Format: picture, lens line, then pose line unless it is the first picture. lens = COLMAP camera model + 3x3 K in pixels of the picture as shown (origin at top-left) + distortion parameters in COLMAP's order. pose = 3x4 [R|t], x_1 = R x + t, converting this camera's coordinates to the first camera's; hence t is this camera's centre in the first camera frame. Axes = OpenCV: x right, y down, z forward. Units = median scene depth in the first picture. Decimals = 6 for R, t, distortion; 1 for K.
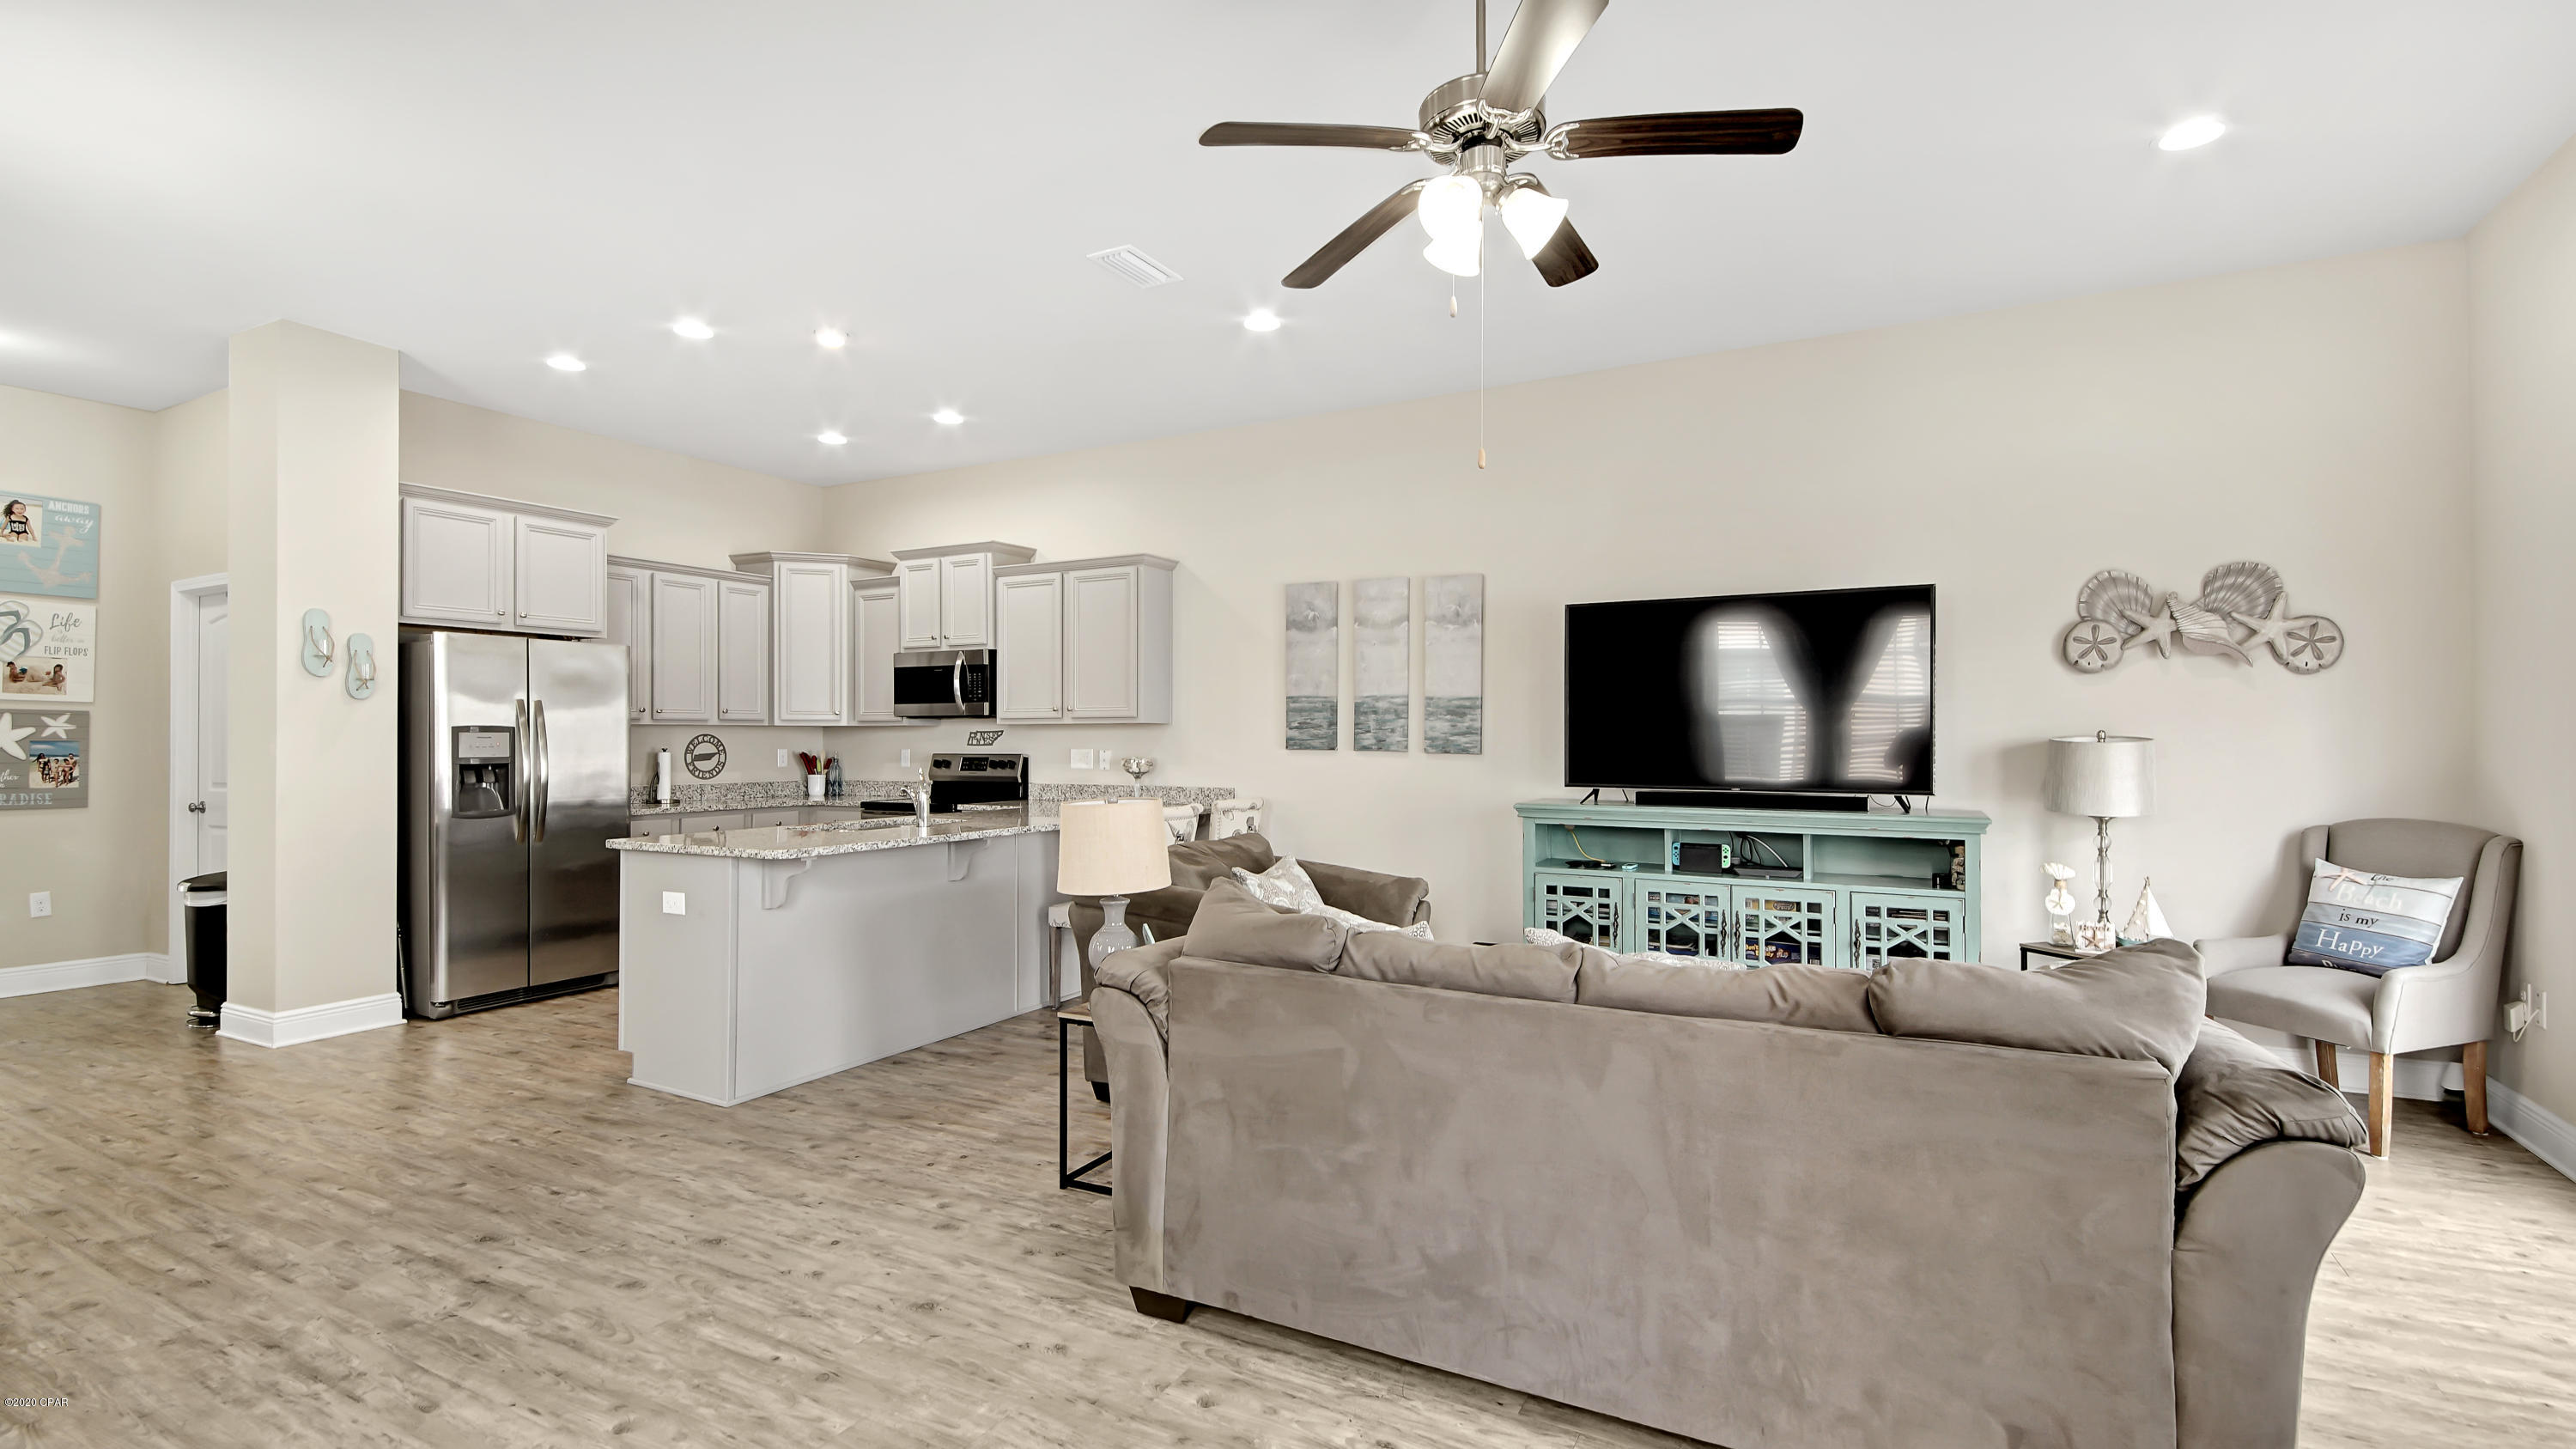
lens RADIAL K [[1194.0, 0, 1273.2], [0, 1194.0, 735.0], [0, 0, 1]] dist [0.037444, 0.000098]
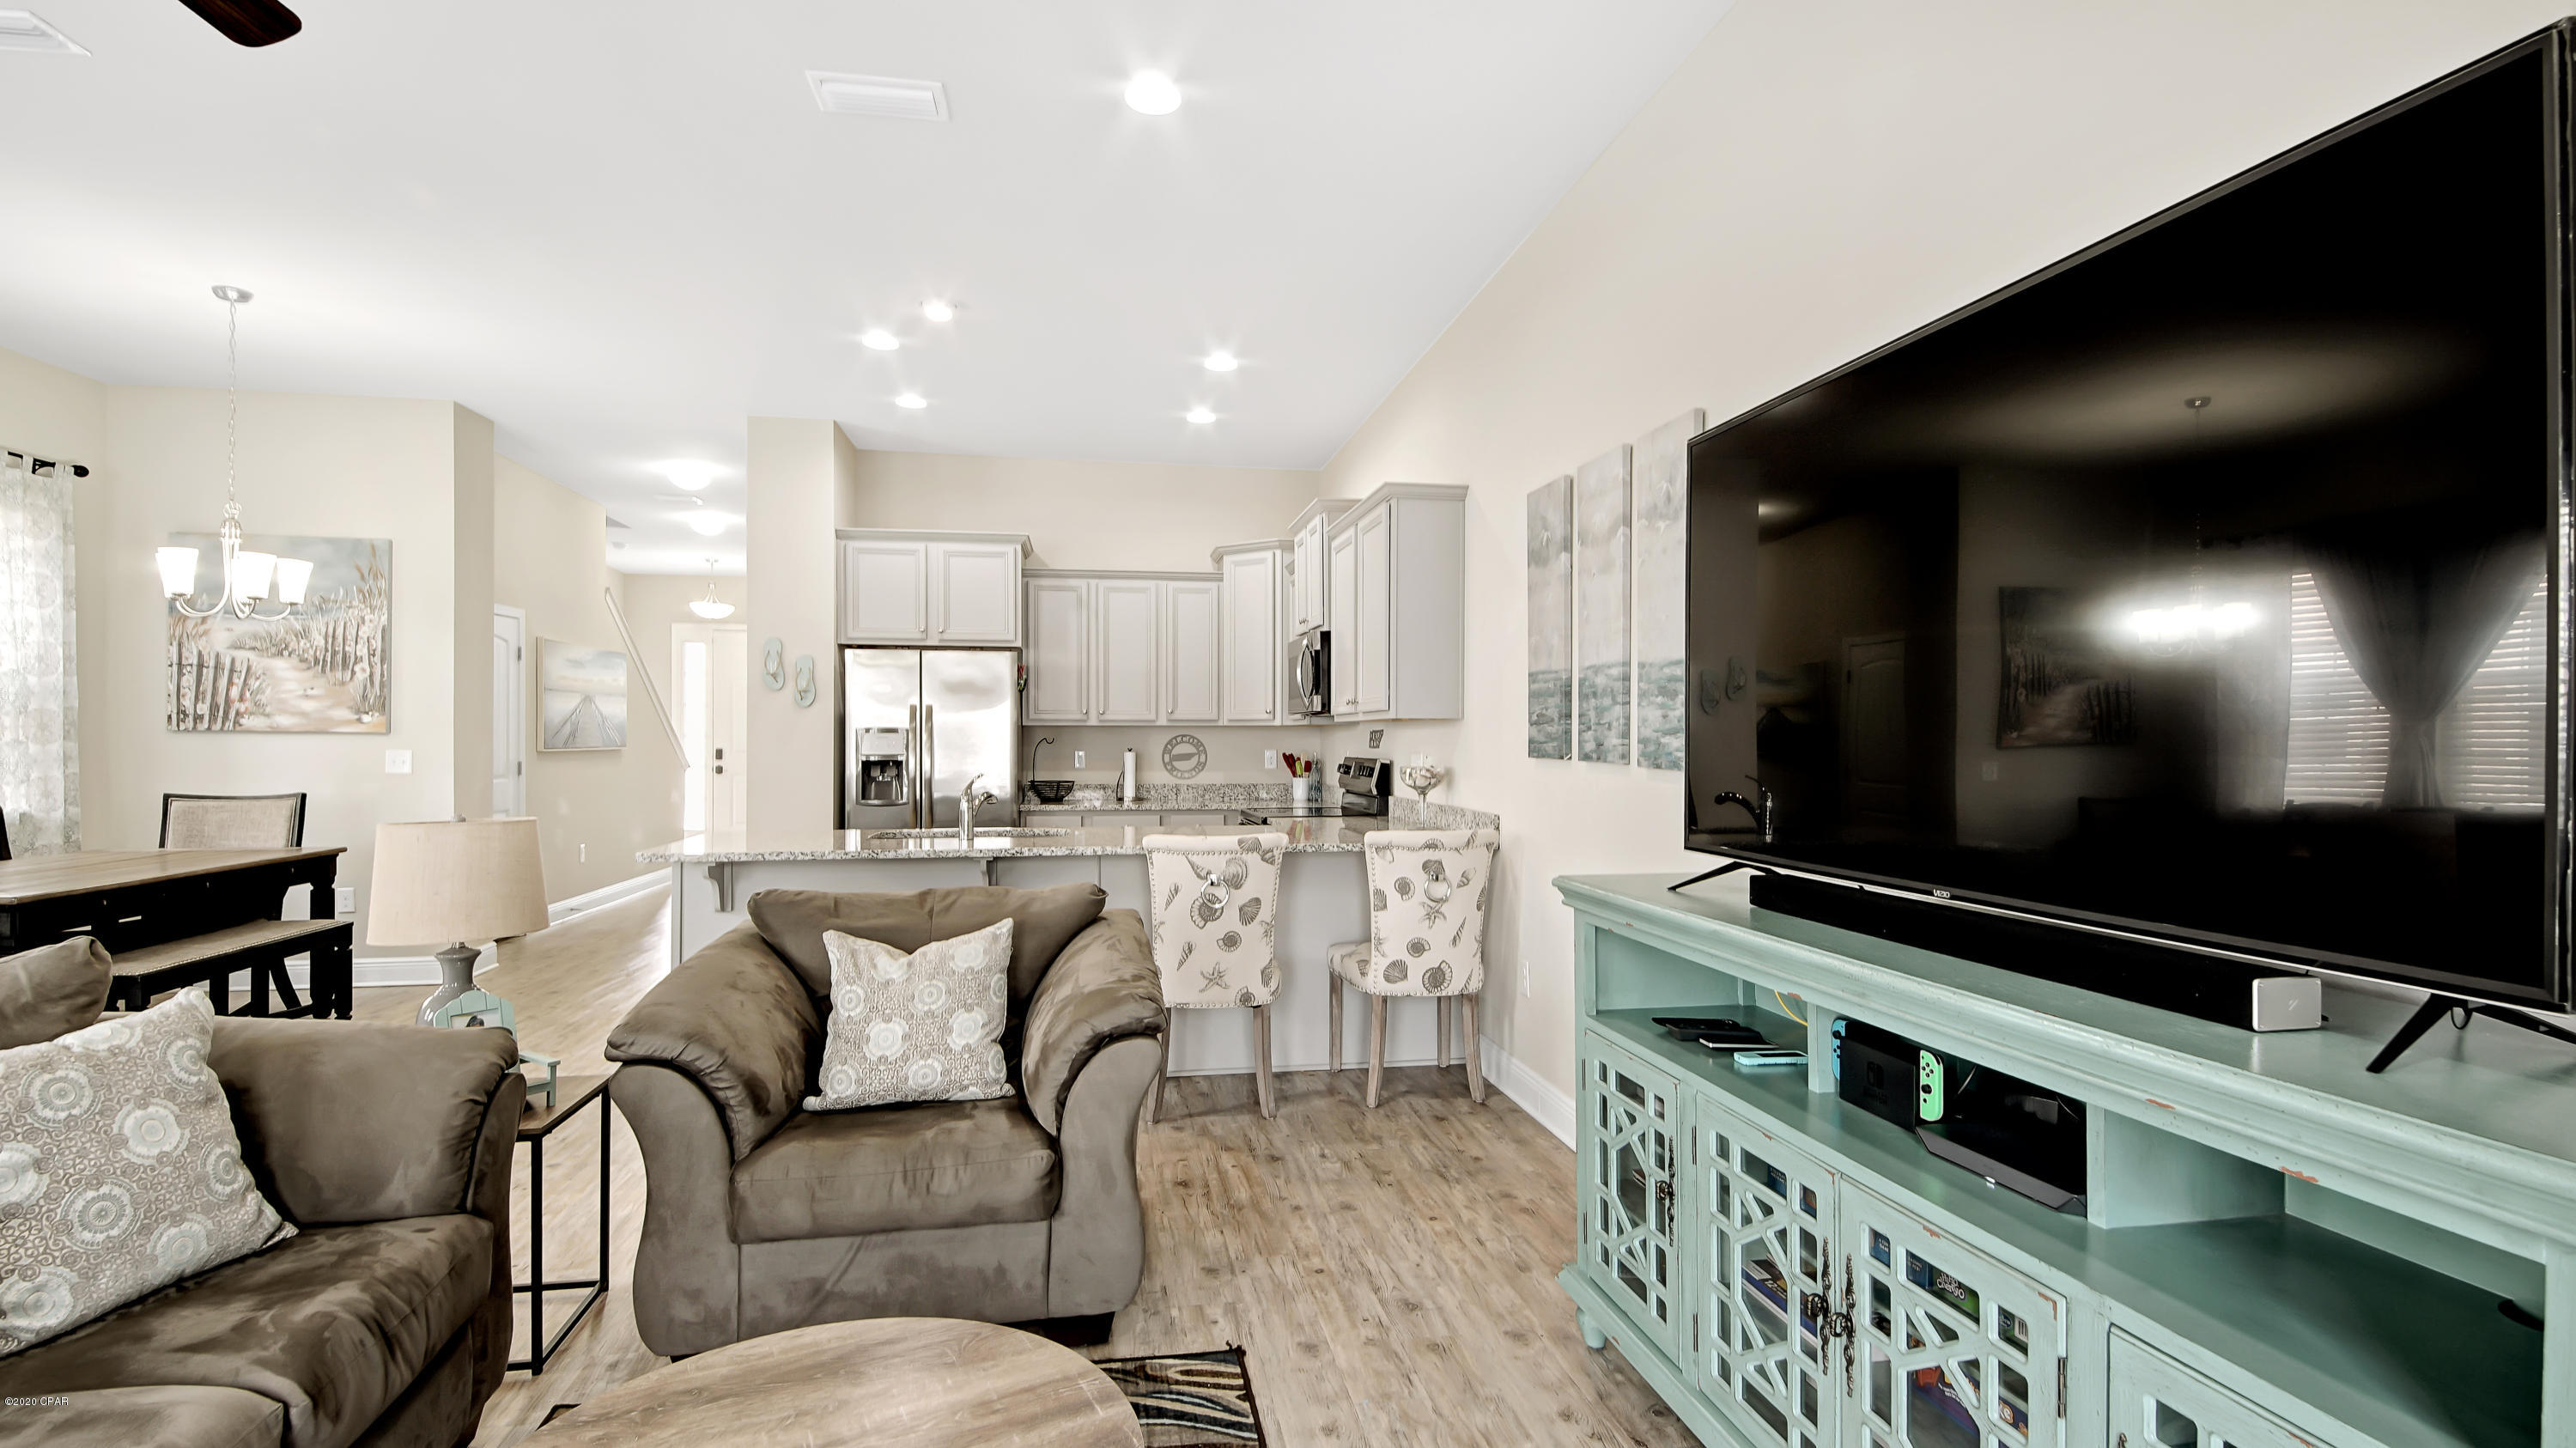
lens RADIAL K [[1193.9, 0, 1273.2], [0, 1193.9, 734.5], [0, 0, 1]] dist [0.037444, 0.000098]
pose [[0.620088, -0.001602, -0.784531, 0.427670], [0.001323, 0.999999, -0.000996, 0.000482], [0.784531, -0.000421, 0.620089, 0.511361]]
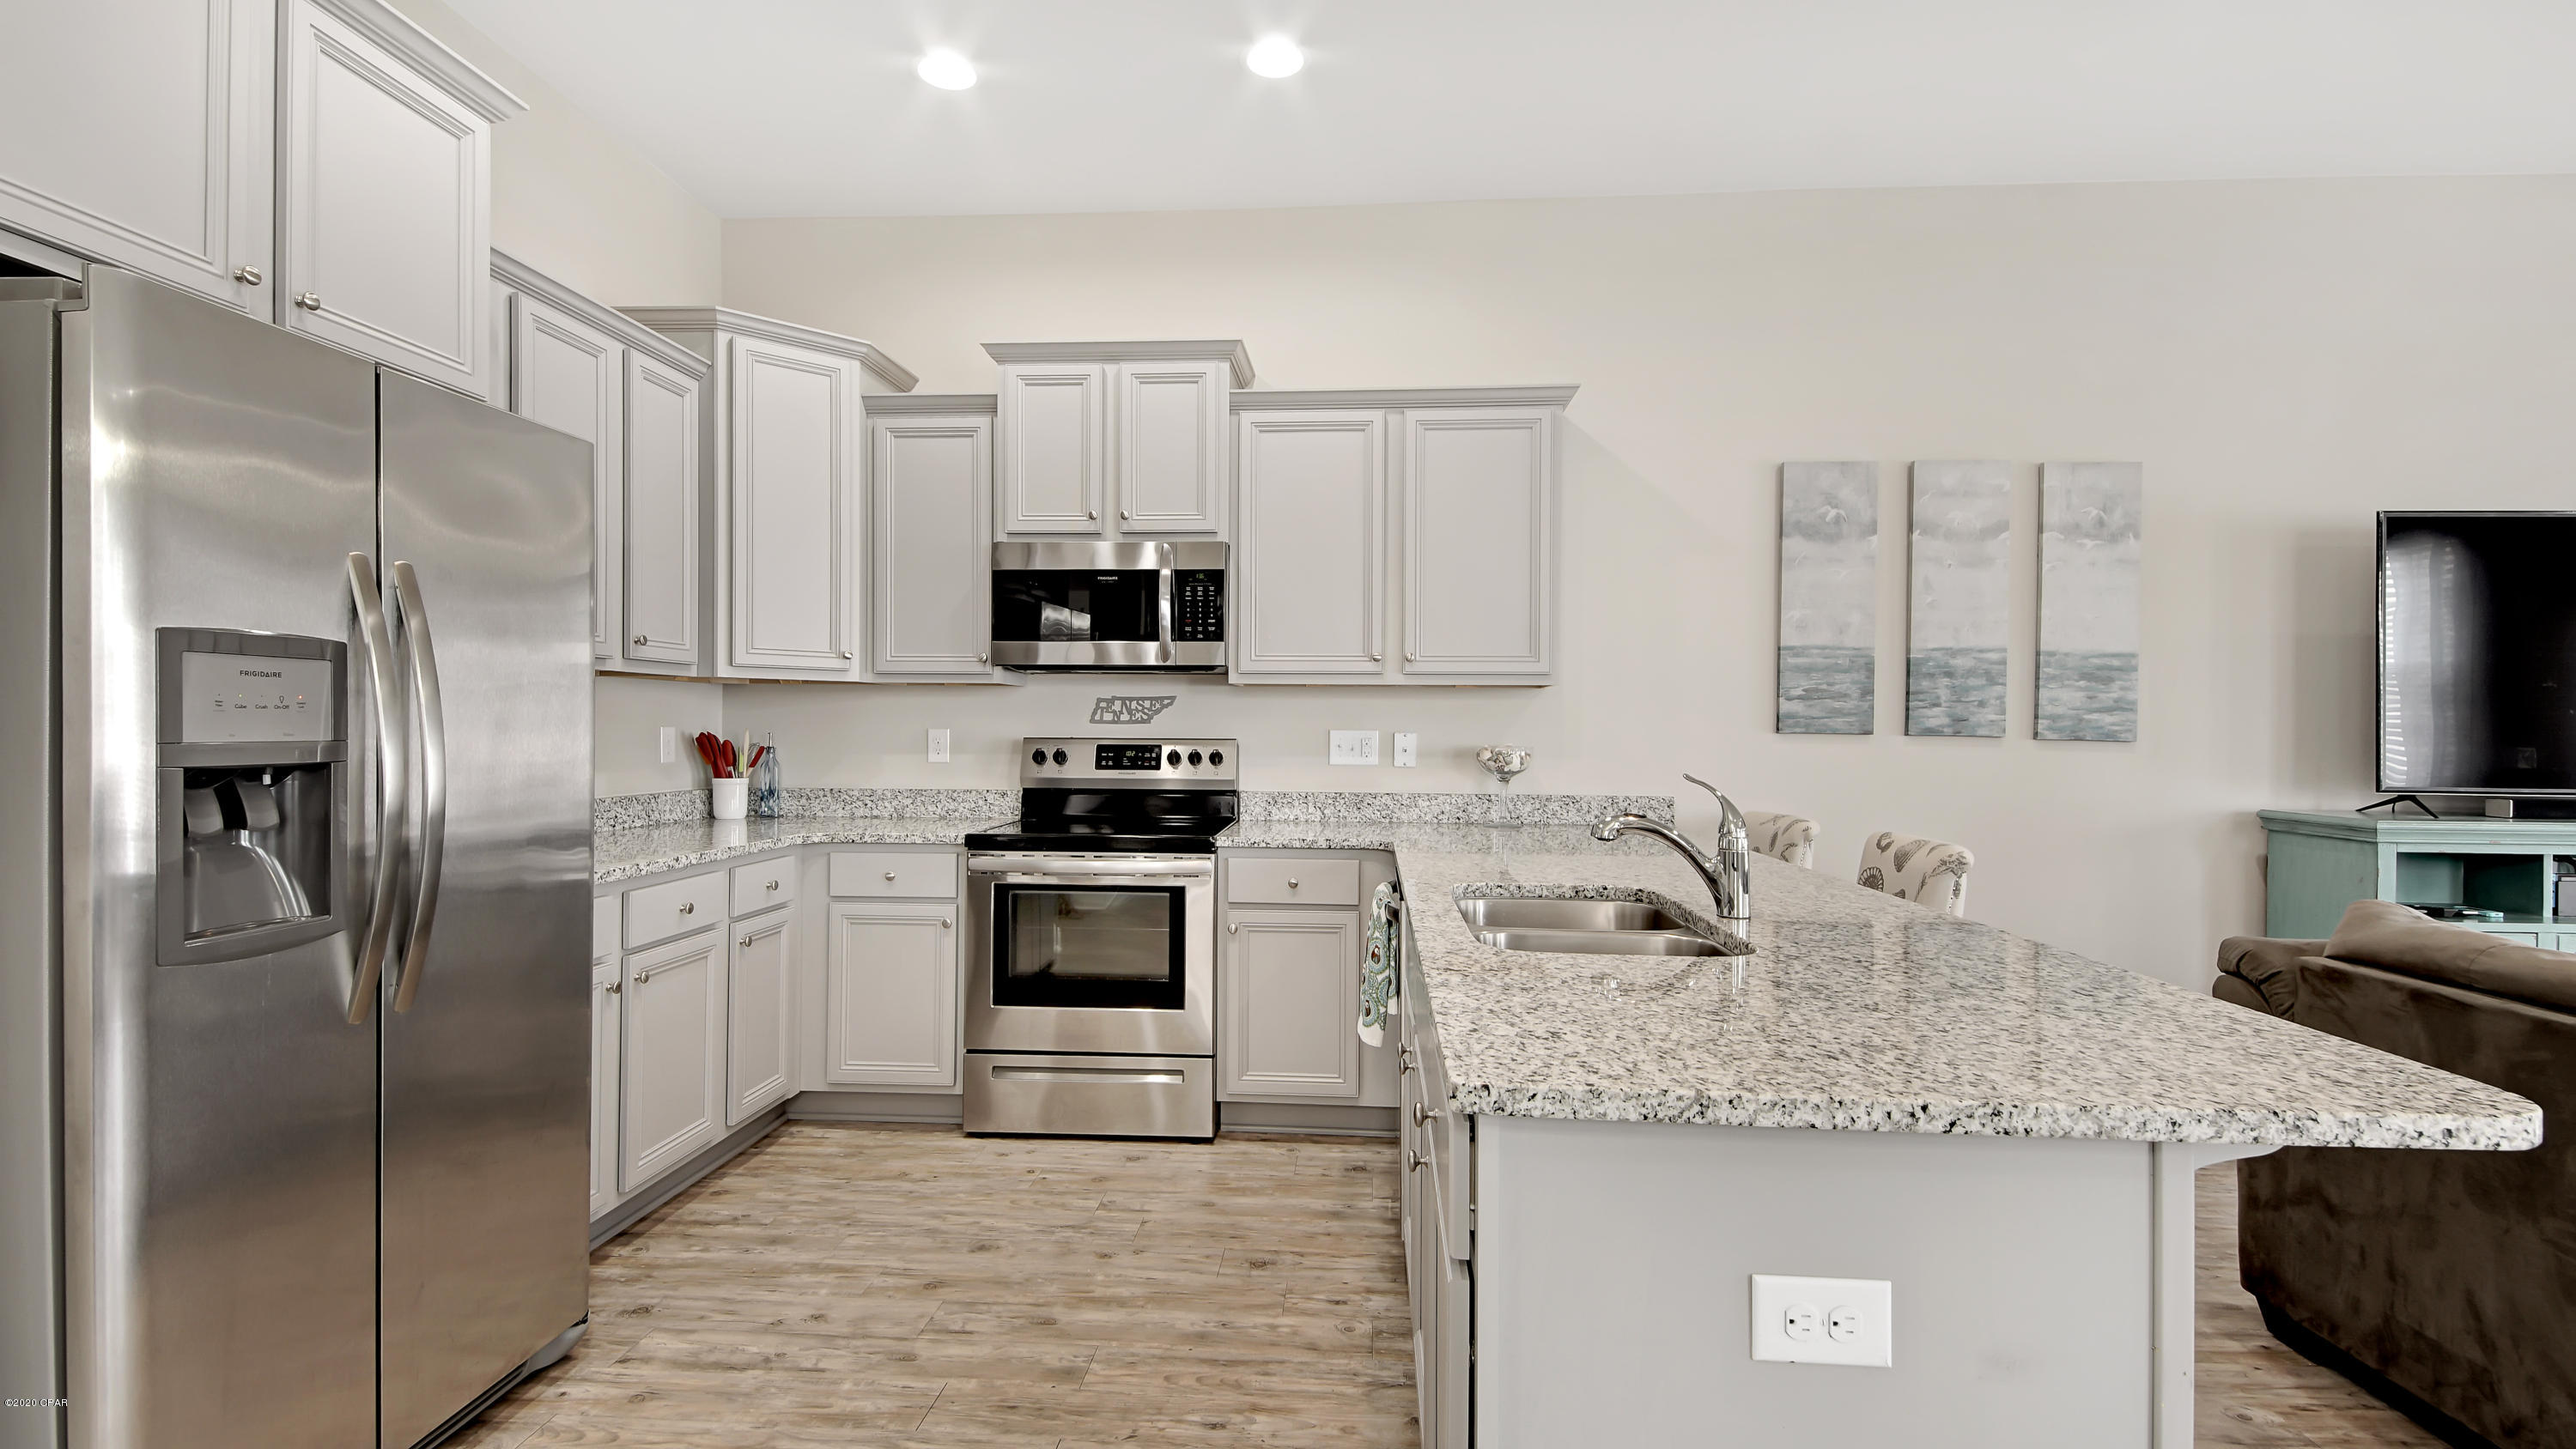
lens RADIAL K [[1209.5, 0, 1290.6], [0, 1209.5, 698.0], [0, 0, 1]] dist [0.029580, -0.000145]
pose [[0.907460, 0.017996, 0.419752, -0.483056], [-0.009718, 0.999714, -0.021851, 0.010370], [-0.420026, 0.015750, 0.907376, 0.552575]]
